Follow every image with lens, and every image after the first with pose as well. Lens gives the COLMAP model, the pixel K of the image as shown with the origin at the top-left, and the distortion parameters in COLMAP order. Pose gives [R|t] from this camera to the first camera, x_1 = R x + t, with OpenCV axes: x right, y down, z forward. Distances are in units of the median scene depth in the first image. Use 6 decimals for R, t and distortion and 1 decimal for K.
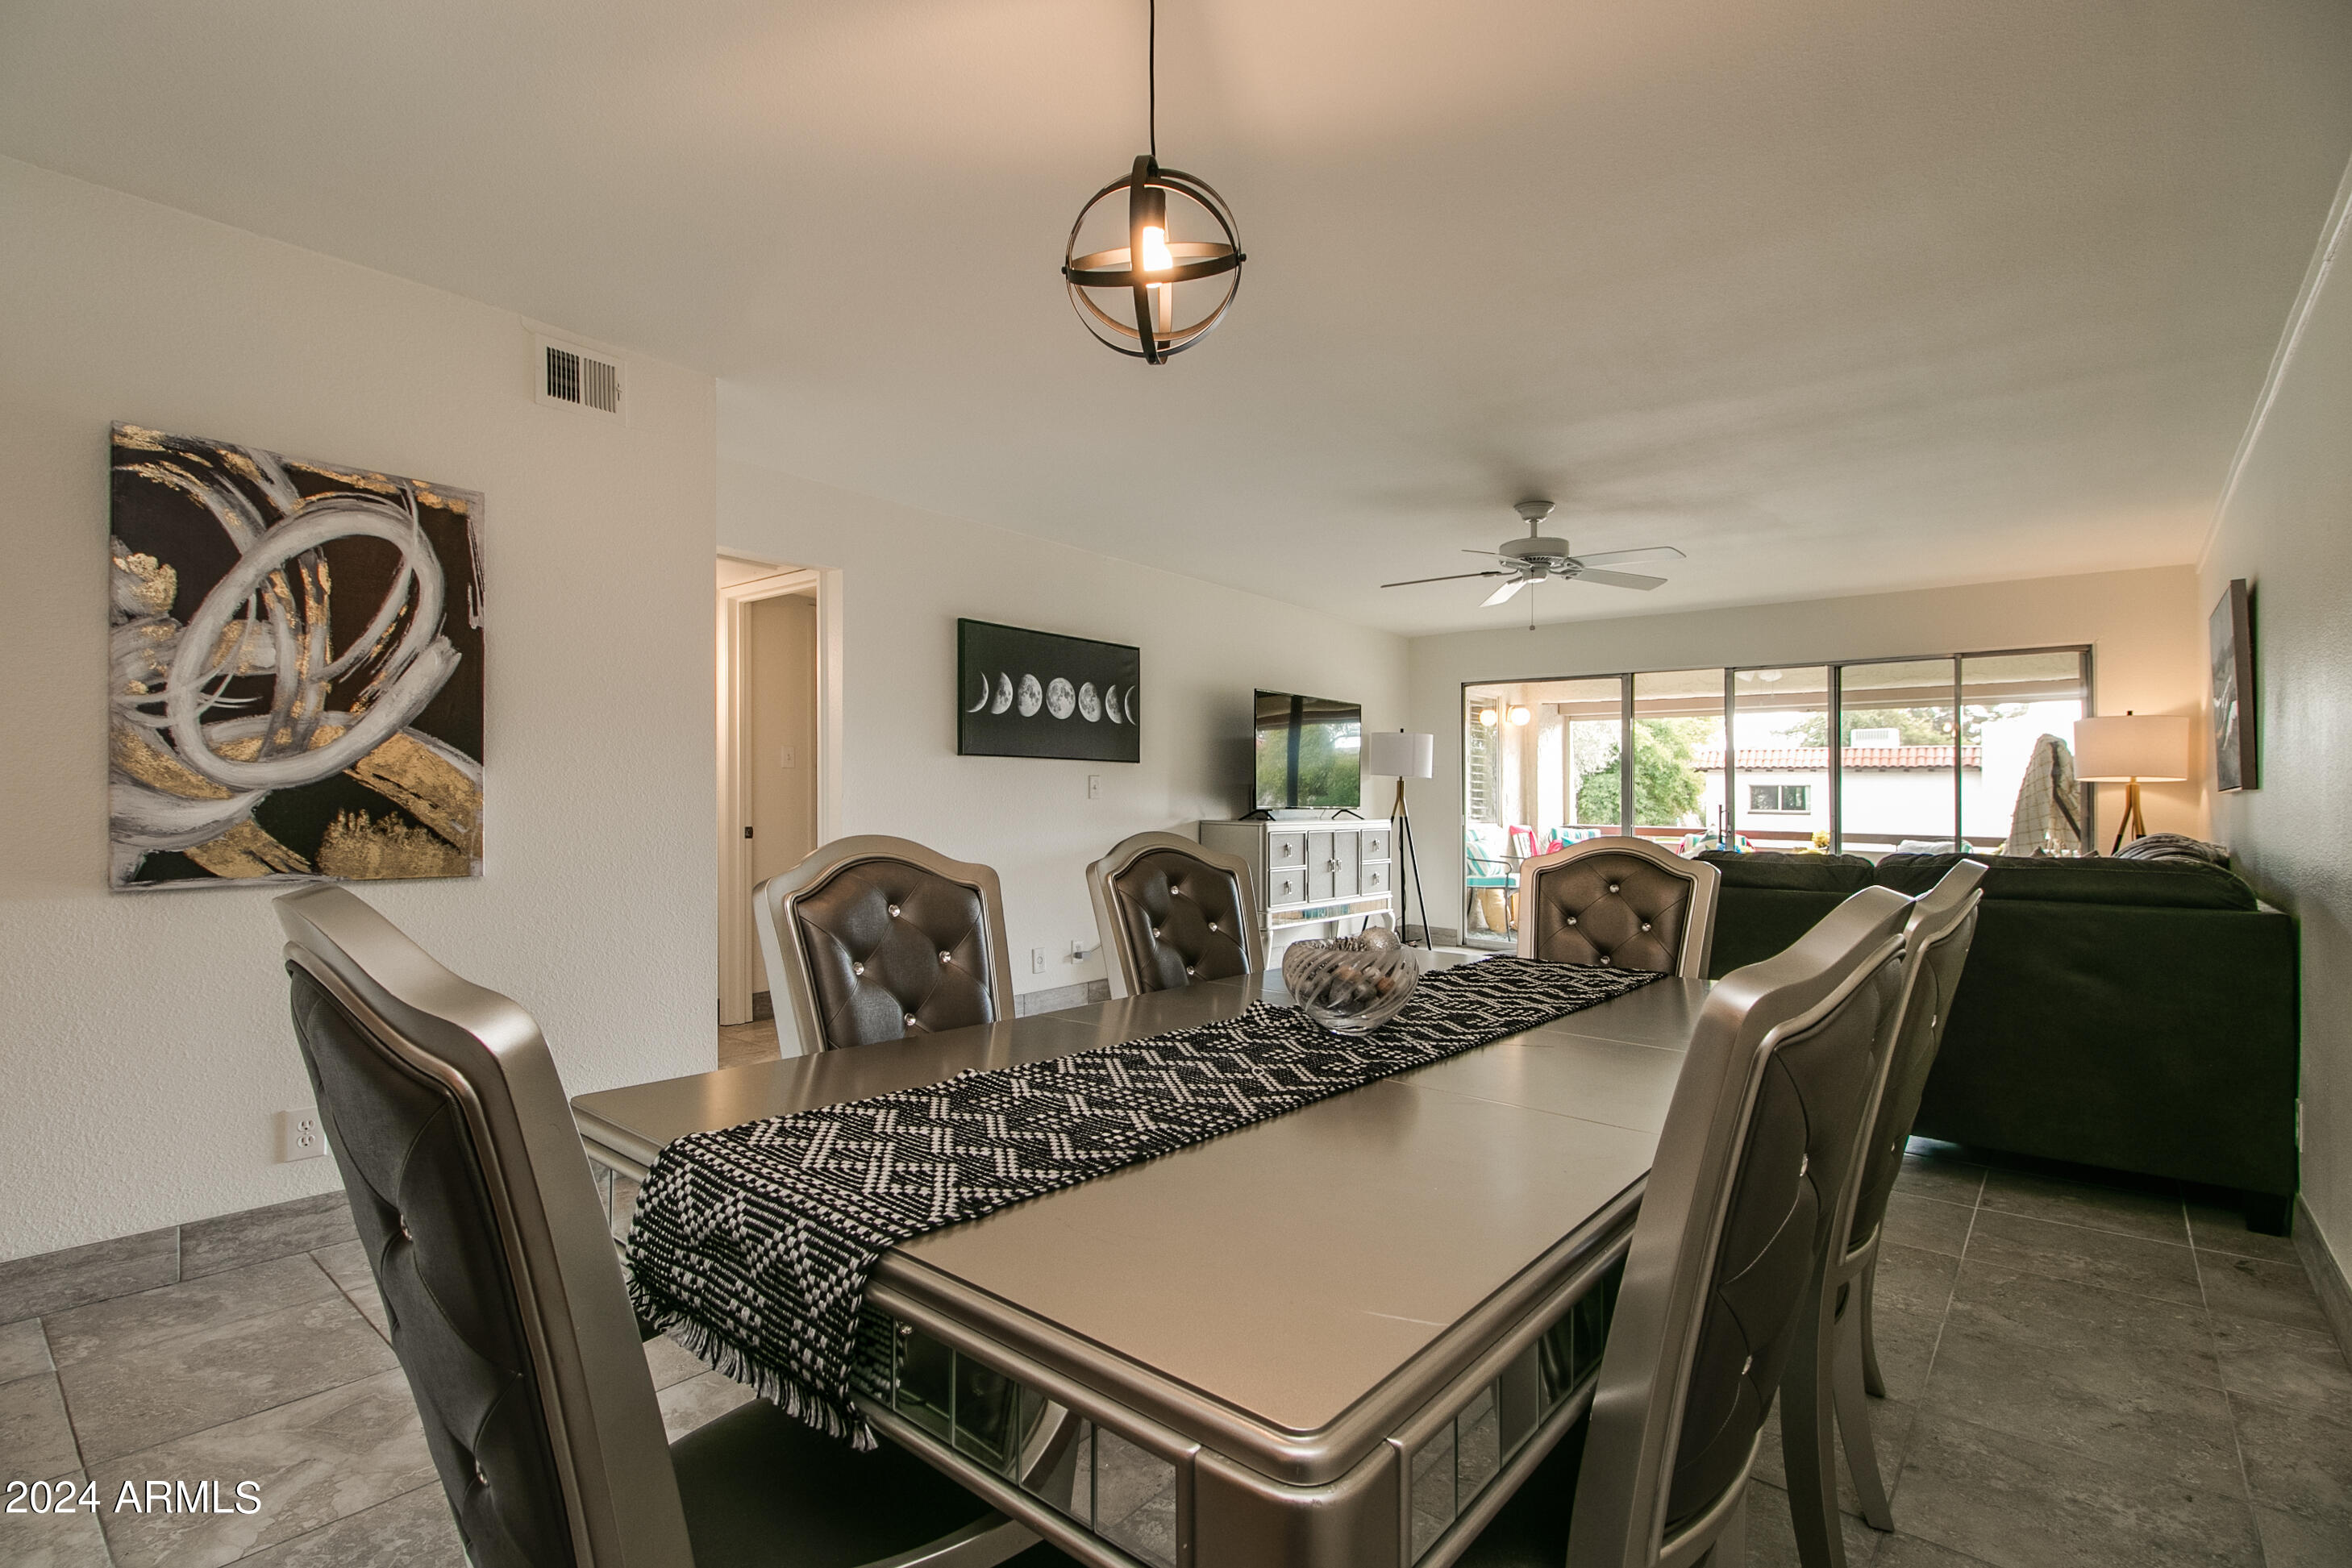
lens RADIAL K [[1081.0, 0, 1175.5], [0, 1081.0, 786.7], [0, 0, 1]] dist [0.001222, -0.000636]
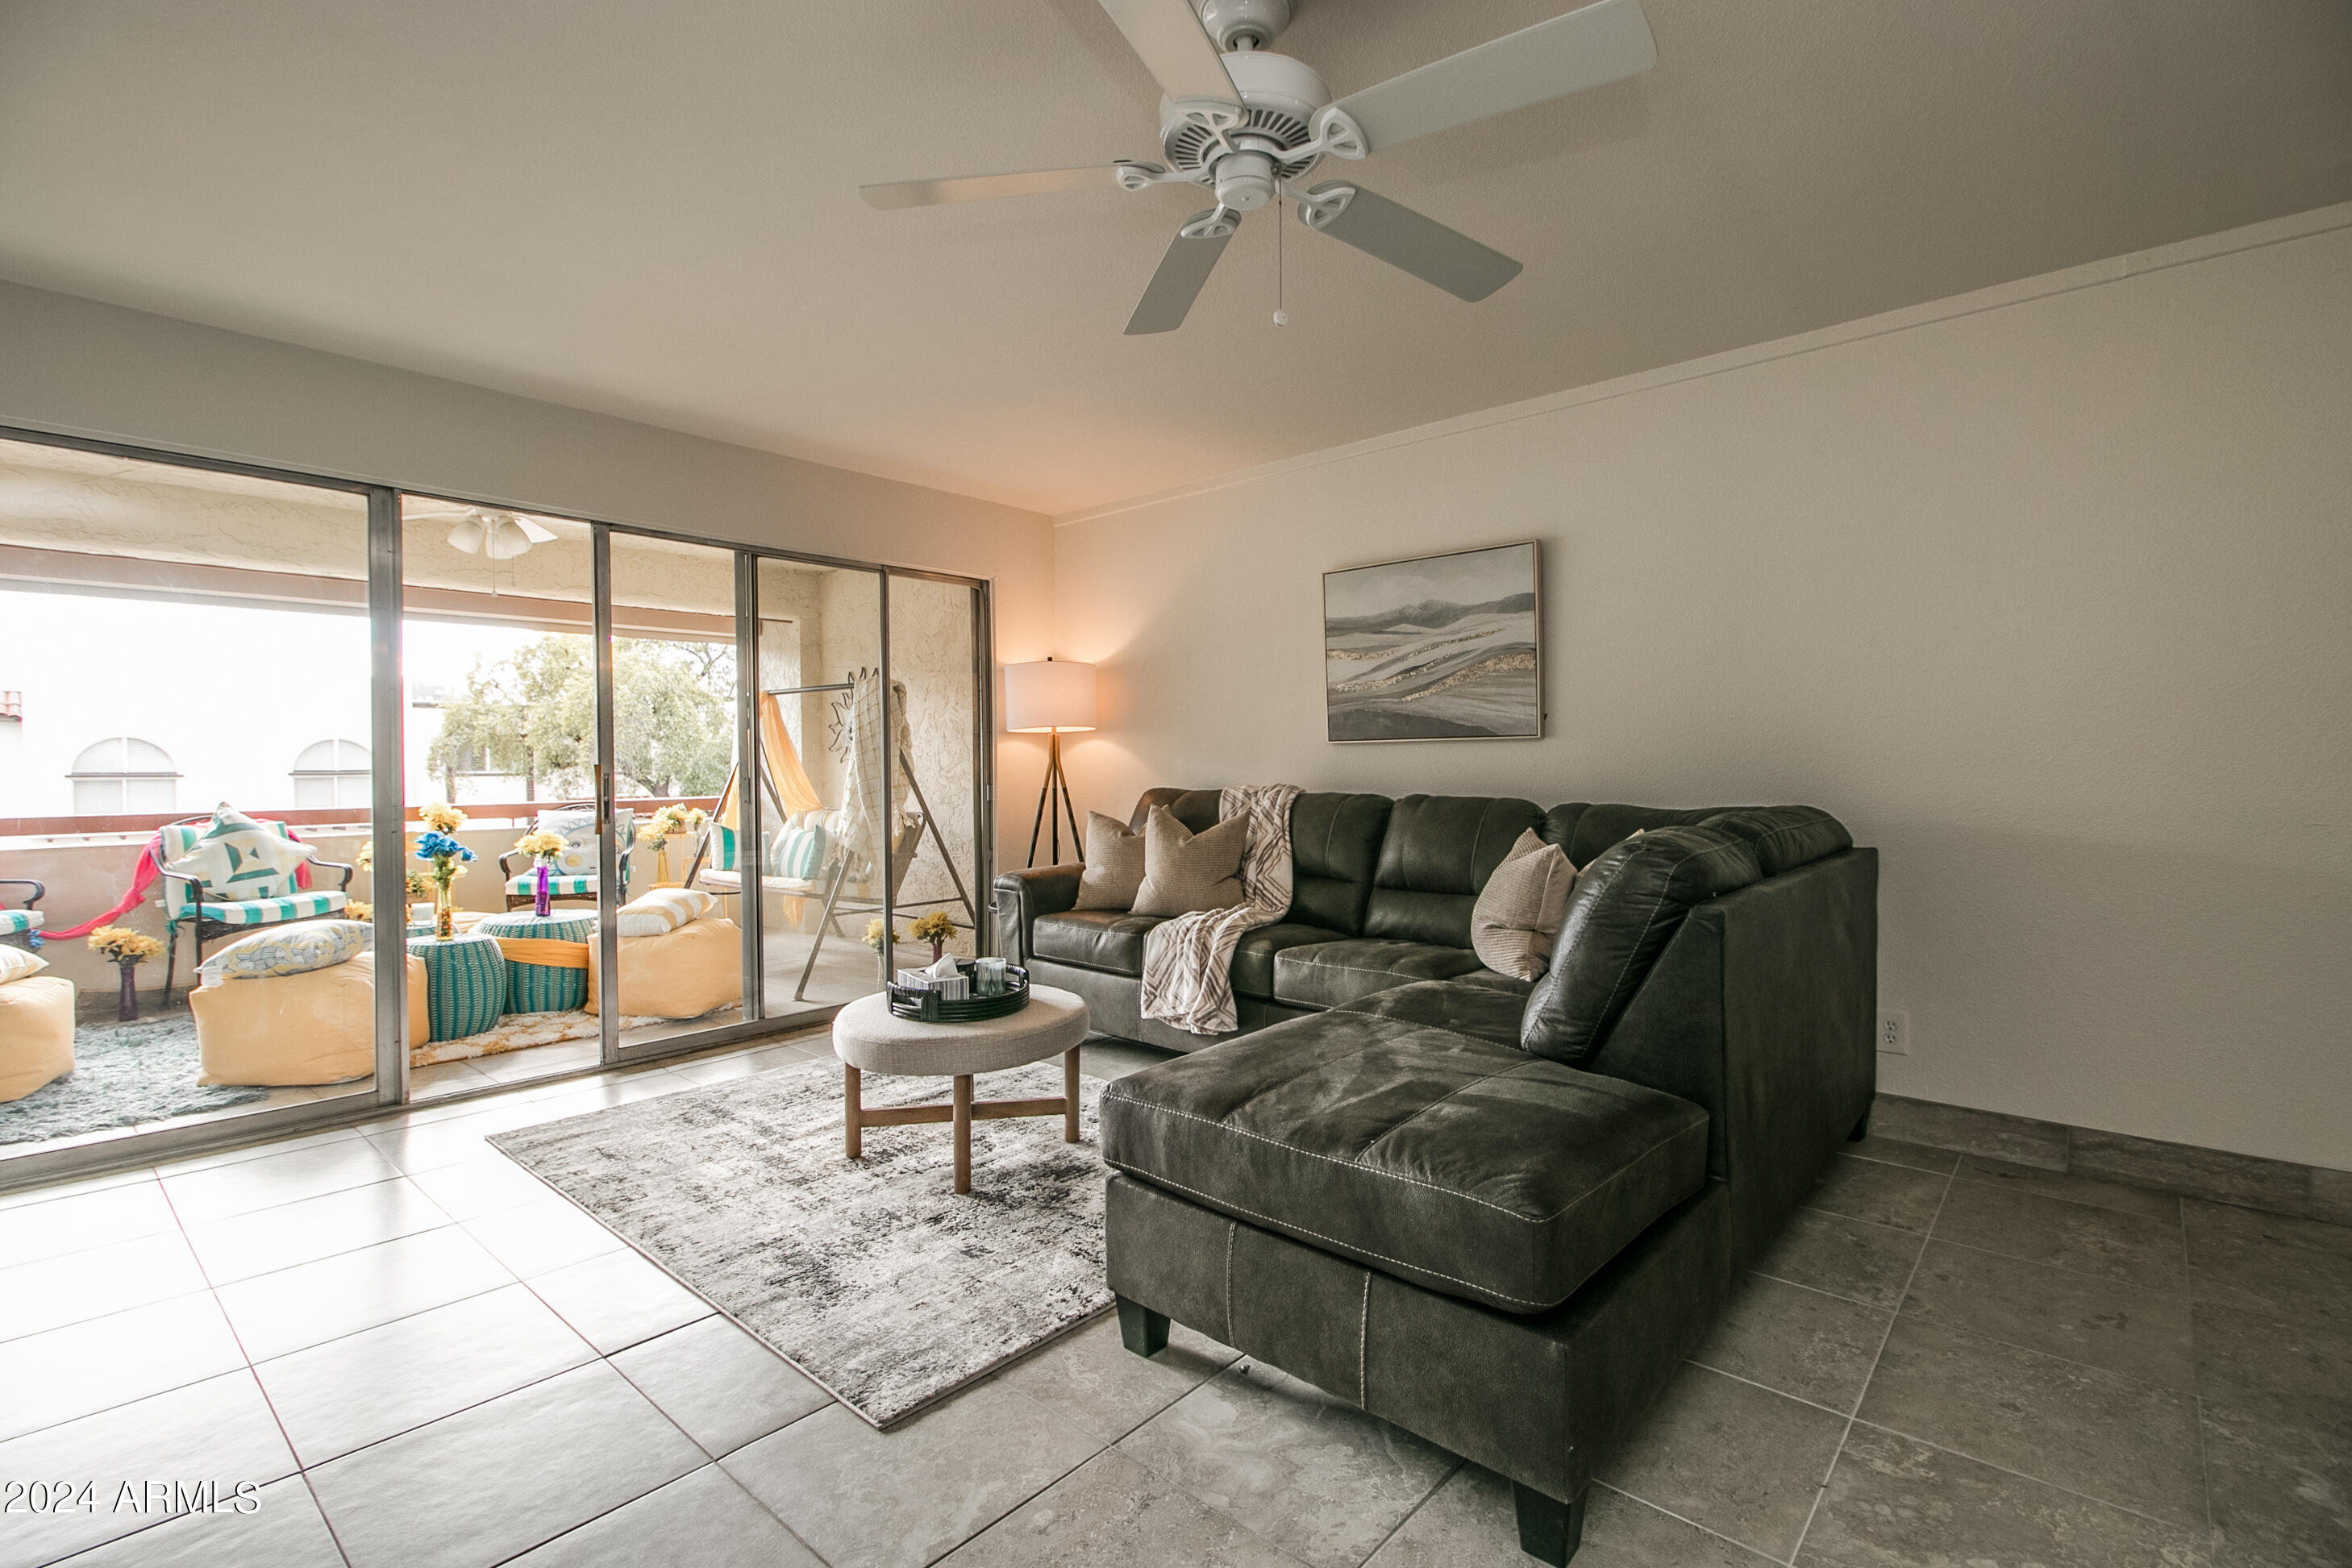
lens RADIAL K [[1081.0, 0, 1175.5], [0, 1081.0, 786.7], [0, 0, 1]] dist [0.001222, -0.000636]
pose [[0.030155, -0.035185, 0.998926, -0.065577], [-0.004099, 0.999367, 0.035324, 0.009583], [-0.999537, -0.005160, 0.029992, 1.028048]]
